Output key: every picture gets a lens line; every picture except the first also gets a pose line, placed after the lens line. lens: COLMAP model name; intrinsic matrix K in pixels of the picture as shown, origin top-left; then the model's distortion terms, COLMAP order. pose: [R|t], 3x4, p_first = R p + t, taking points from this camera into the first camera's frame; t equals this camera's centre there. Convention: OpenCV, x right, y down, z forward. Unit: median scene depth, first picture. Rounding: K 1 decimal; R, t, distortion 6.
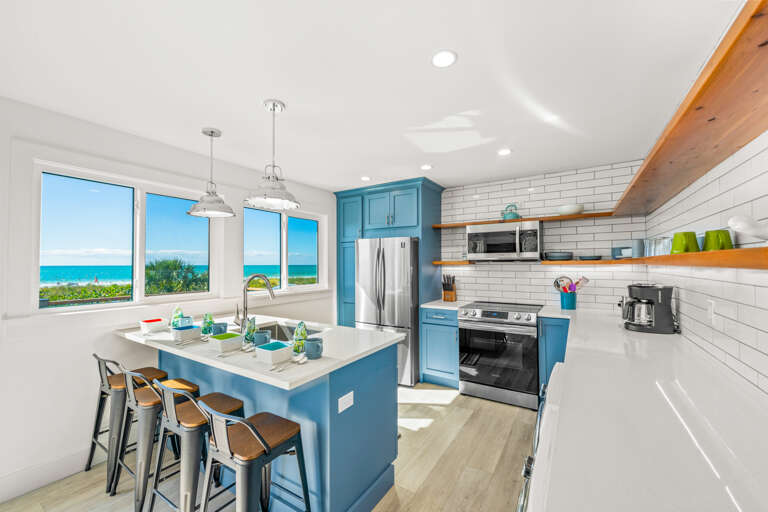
lens RADIAL K [[304.7, 0, 384.5], [0, 304.7, 256.0], [0, 0, 1]] dist [-0.007708, 0.000232]
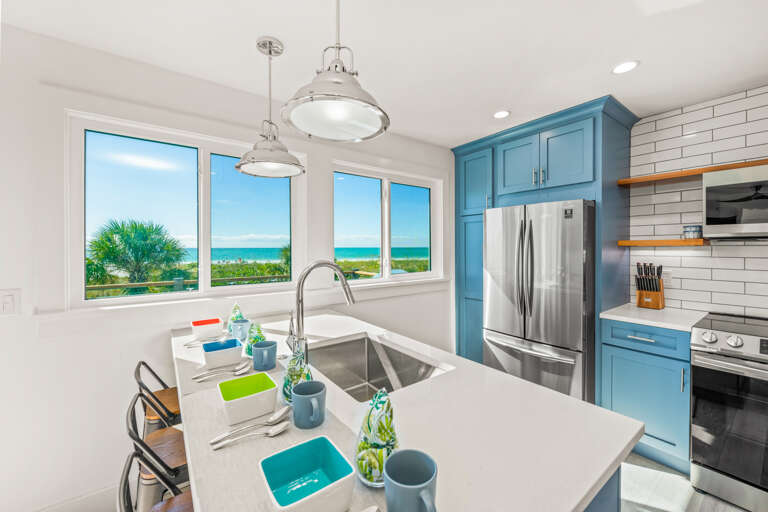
lens RADIAL K [[304.7, 0, 384.7], [0, 304.7, 249.4], [0, 0, 1]] dist [-0.007708, 0.000232]
pose [[0.932918, 0.003486, -0.360071, -0.061983], [0.009570, 0.999360, 0.034471, 0.010850], [0.359961, -0.035604, 0.932288, 0.303259]]
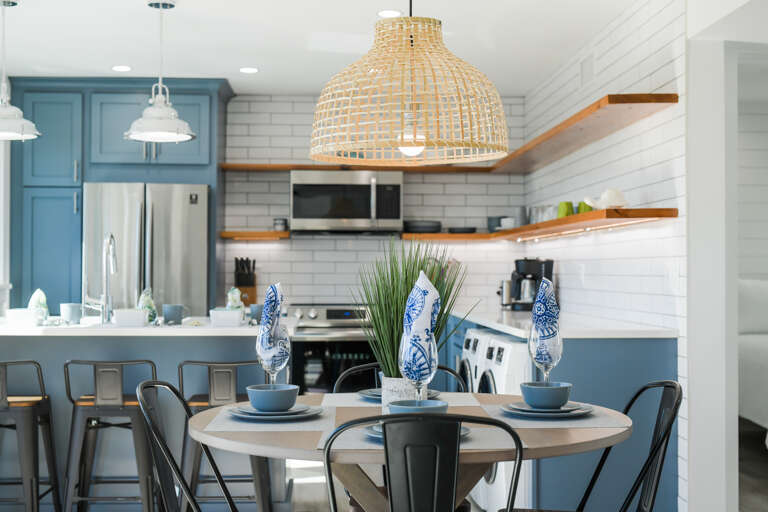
lens RADIAL K [[1069.5, 0, 383.0], [0, 1069.5, 255.2], [0, 0, 1]] dist [-0.051878, 0.000000]
pose [[0.809609, 0.014899, 0.586780, -0.795082], [-0.021847, 0.999750, 0.004759, 0.049361], [-0.586562, -0.016672, 0.809732, -0.767752]]
